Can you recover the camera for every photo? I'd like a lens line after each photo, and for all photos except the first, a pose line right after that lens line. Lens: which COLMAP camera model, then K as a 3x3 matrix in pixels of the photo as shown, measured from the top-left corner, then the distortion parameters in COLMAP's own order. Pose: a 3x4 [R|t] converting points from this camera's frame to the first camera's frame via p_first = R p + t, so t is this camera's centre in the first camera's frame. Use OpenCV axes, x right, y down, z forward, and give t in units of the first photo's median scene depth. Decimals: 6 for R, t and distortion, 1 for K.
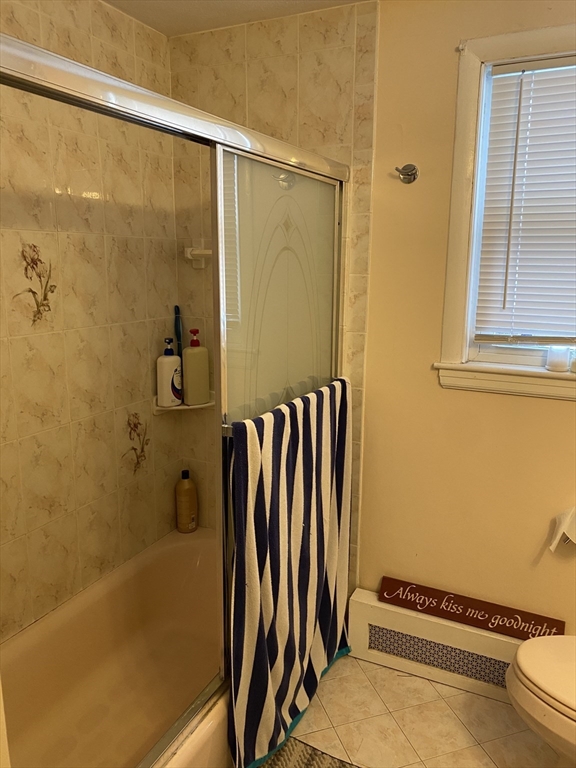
lens RADIAL K [[588.6, 0, 292.4], [0, 588.6, 384.8], [0, 0, 1]] dist [0.042336, -0.047355]
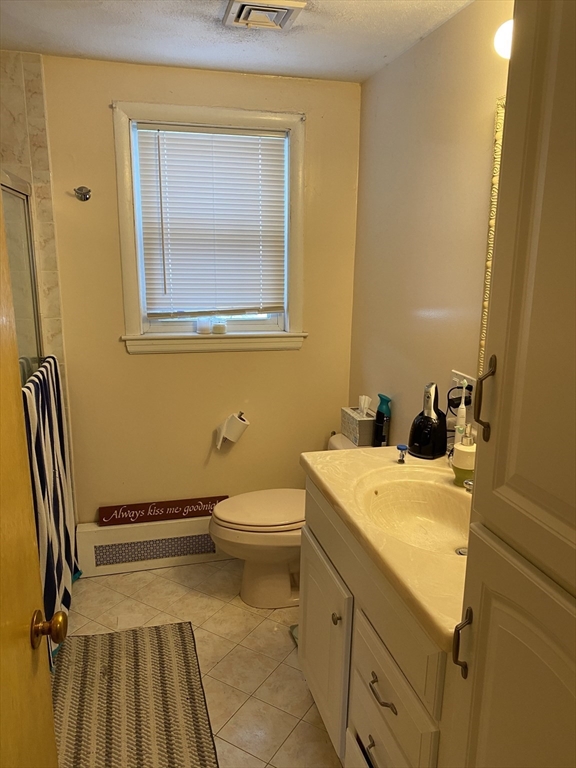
lens RADIAL K [[588.6, 0, 284.5], [0, 588.6, 383.2], [0, 0, 1]] dist [0.042336, -0.047355]
pose [[0.772894, -0.142983, 0.618216, -0.319613], [0.125226, 0.989491, 0.072294, 0.017638], [-0.622056, 0.021541, 0.782677, -0.281722]]
